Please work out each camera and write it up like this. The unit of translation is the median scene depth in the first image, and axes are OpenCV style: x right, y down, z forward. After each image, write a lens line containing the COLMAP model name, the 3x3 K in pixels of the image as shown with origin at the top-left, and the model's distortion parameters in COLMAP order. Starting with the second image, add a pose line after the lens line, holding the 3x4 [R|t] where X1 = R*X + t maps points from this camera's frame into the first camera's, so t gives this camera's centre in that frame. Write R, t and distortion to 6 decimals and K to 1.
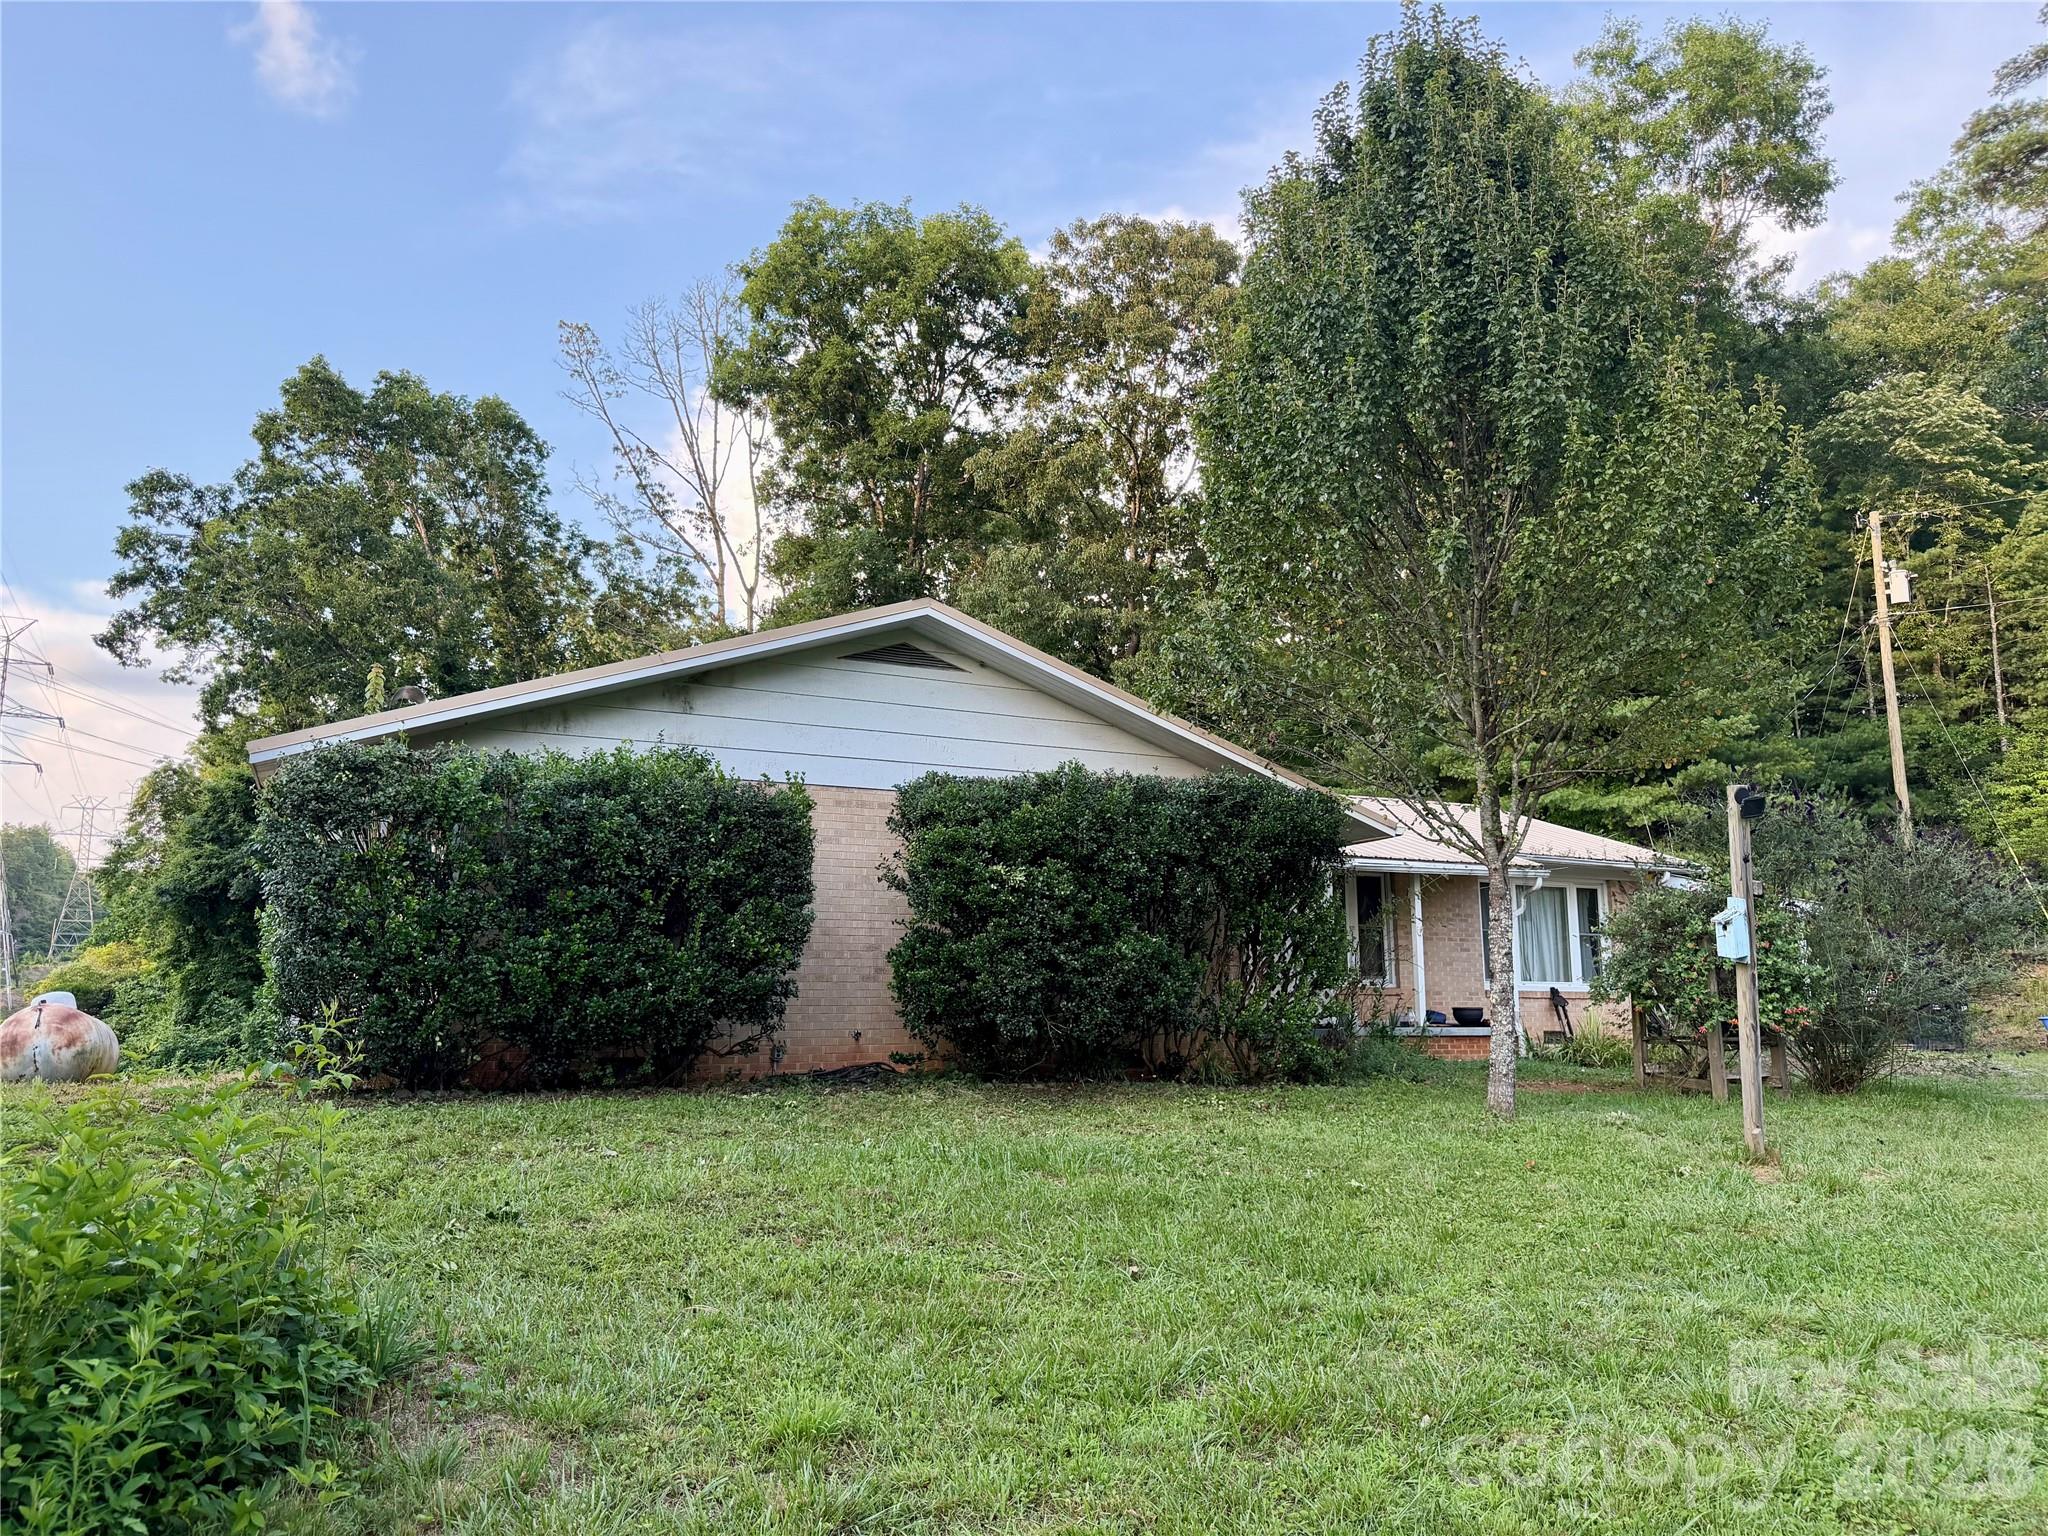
lens RADIAL K [[1541.6, 0, 1024.0], [0, 1541.6, 768.0], [0, 0, 1]] dist [0.093373, -0.133285]
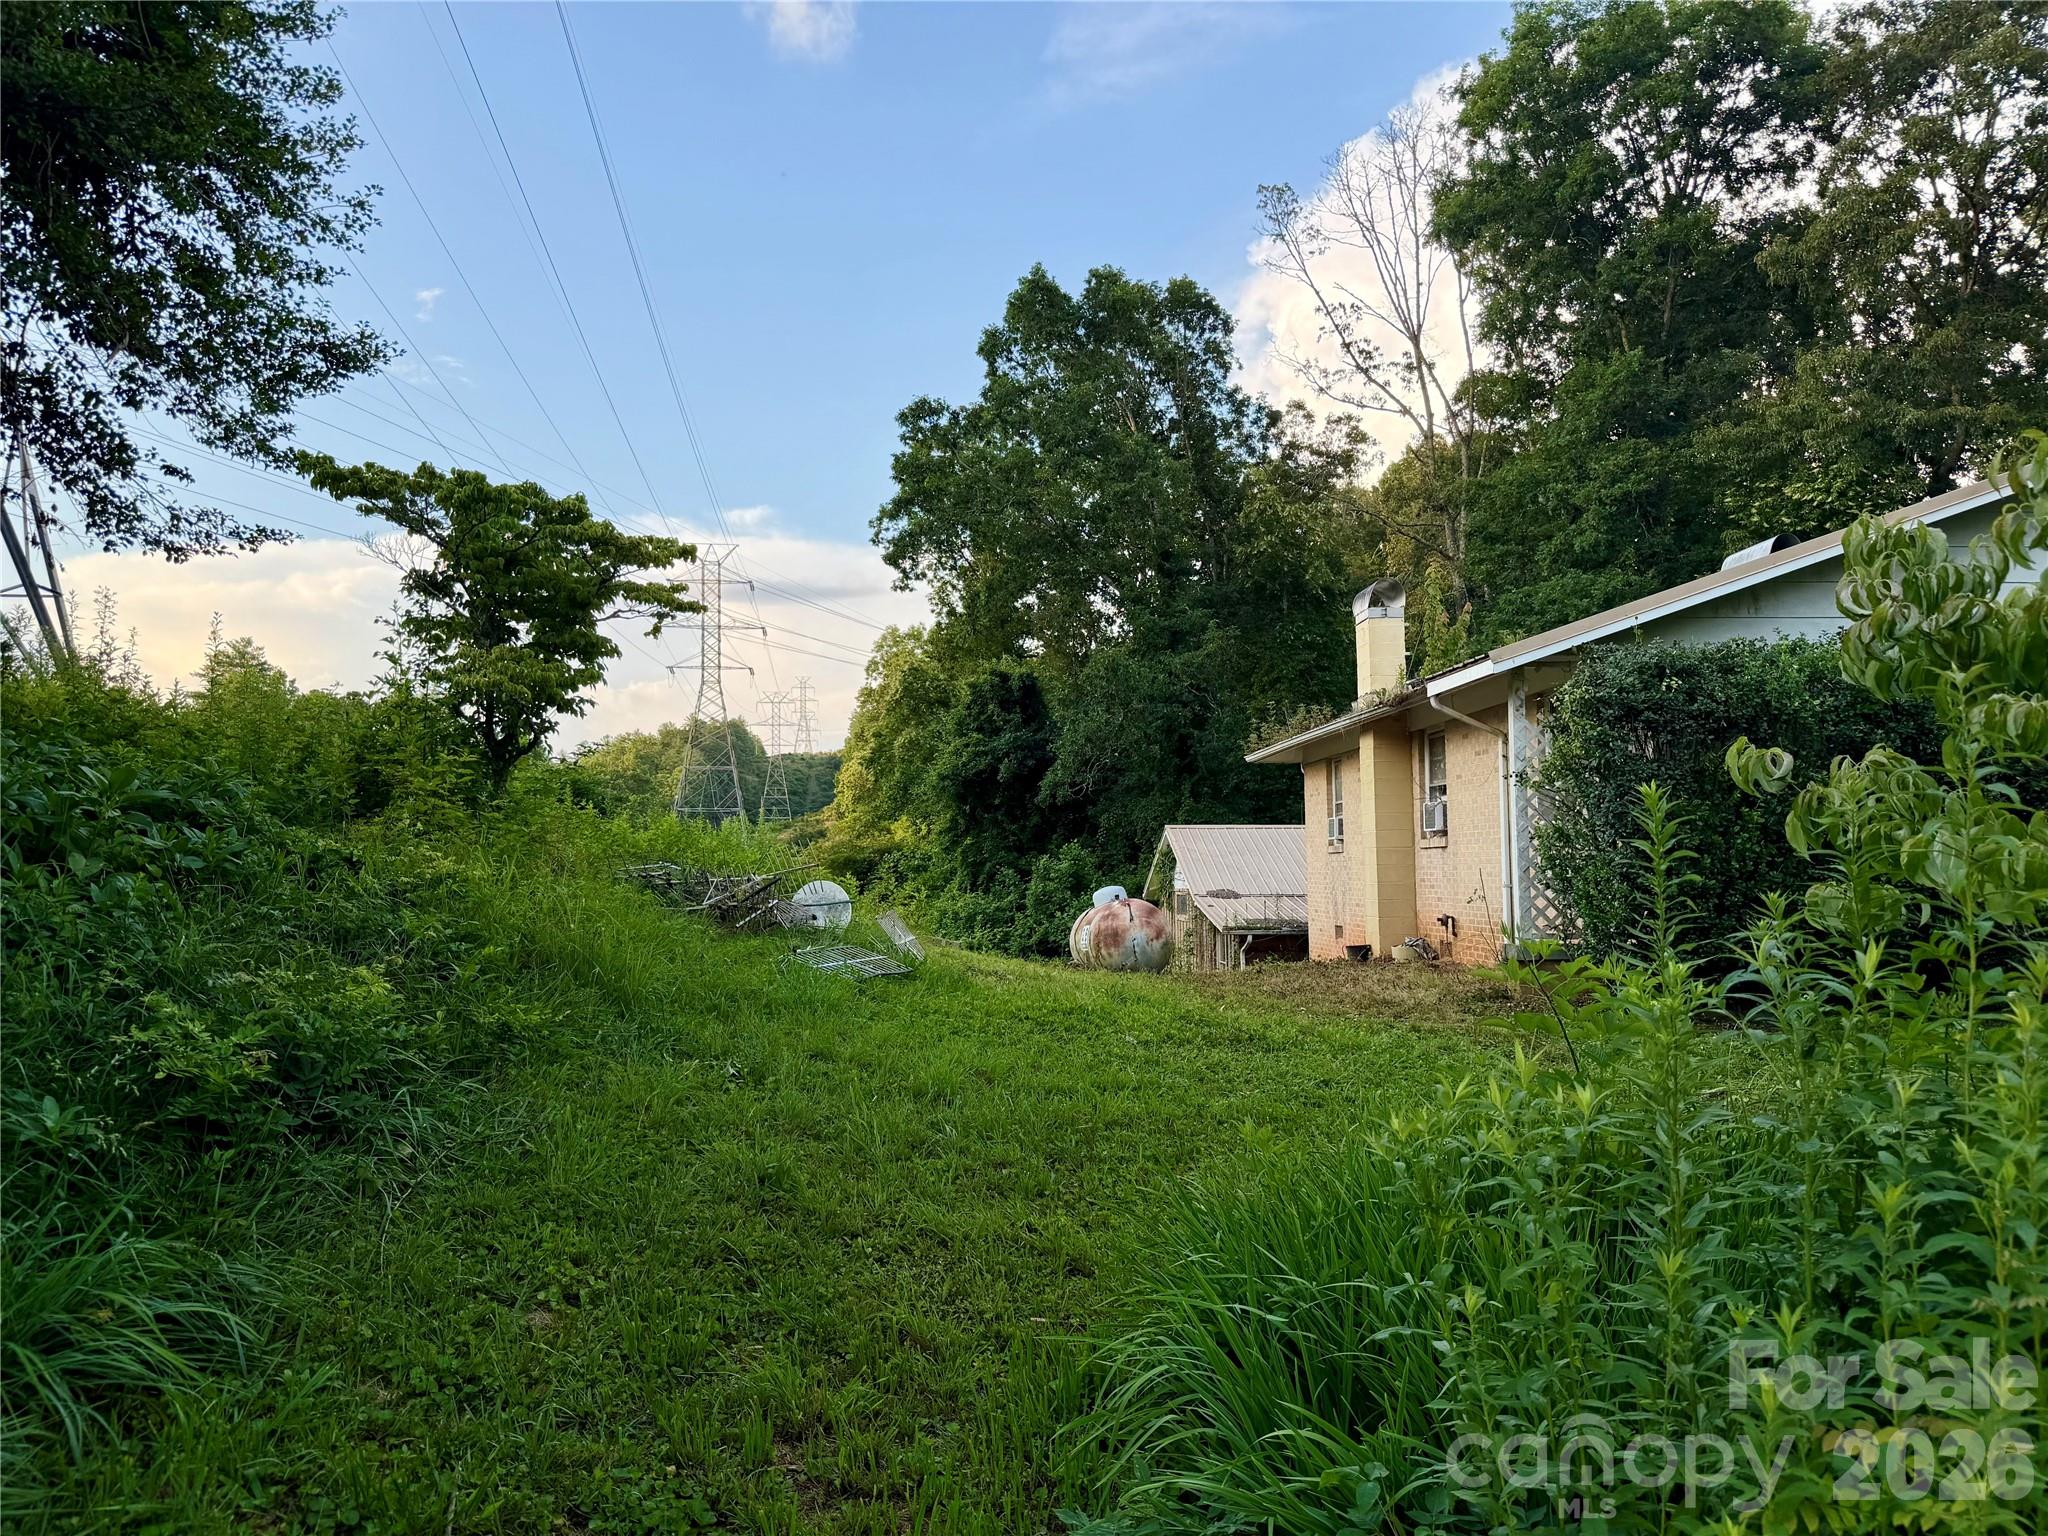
lens RADIAL K [[1509.7, 0, 943.9], [0, 1509.7, 794.7], [0, 0, 1]] dist [0.095649, -0.123780]
pose [[0.920401, -0.031169, -0.389731, -0.114465], [0.073695, 0.992780, 0.094644, -0.011066], [0.383967, -0.115831, 0.916053, -0.004044]]
